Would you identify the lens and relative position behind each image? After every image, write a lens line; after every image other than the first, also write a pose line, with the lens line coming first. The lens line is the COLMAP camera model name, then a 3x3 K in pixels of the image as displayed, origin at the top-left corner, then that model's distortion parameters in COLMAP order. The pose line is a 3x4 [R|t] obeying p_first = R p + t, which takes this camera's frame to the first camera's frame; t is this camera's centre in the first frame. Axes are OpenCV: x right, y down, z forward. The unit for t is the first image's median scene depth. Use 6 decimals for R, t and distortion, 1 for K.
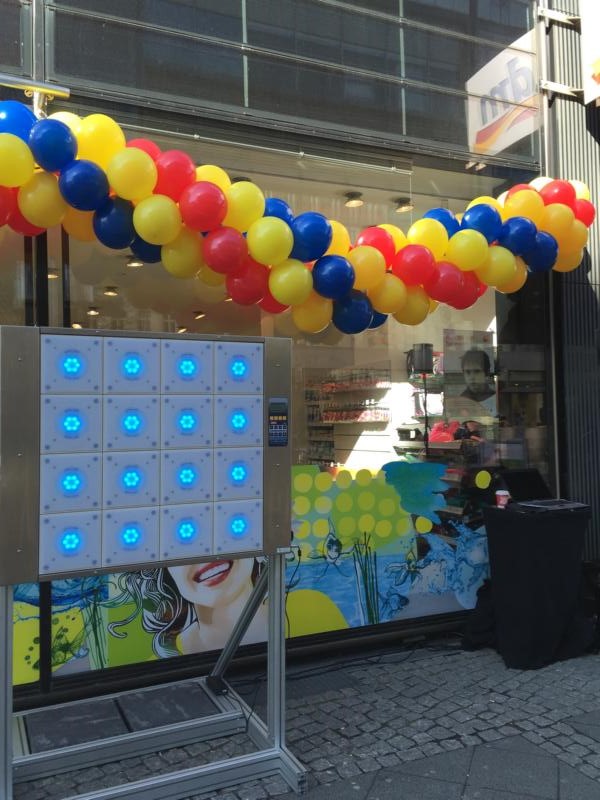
lens RADIAL K [[676.4, 0, 299.6], [0, 676.4, 397.1], [0, 0, 1]] dist [0.017631, 0.001708]
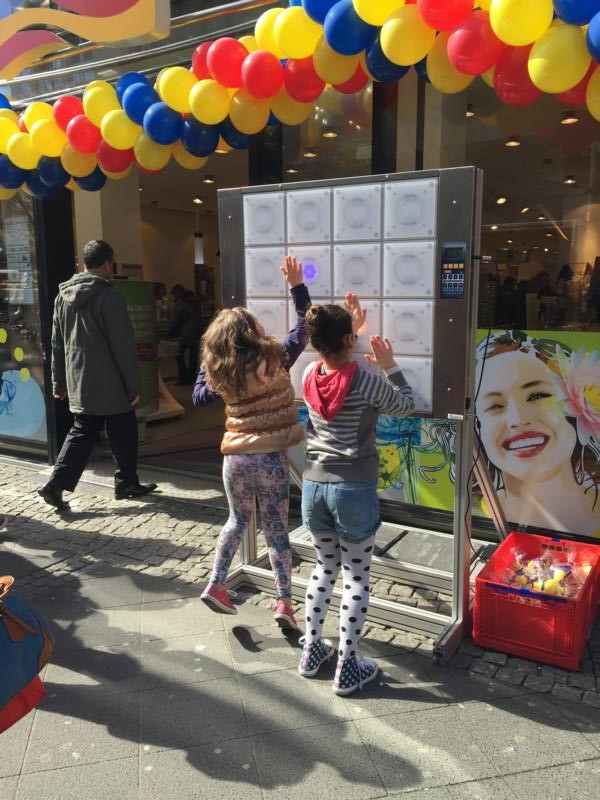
lens RADIAL K [[676.4, 0, 300.7], [0, 676.4, 400.9], [0, 0, 1]] dist [0.017631, 0.001708]
pose [[0.551078, 0.154296, -0.820065, 0.481923], [0.010168, 0.981441, 0.191492, 0.026093], [0.834392, -0.113865, 0.539281, 0.282874]]
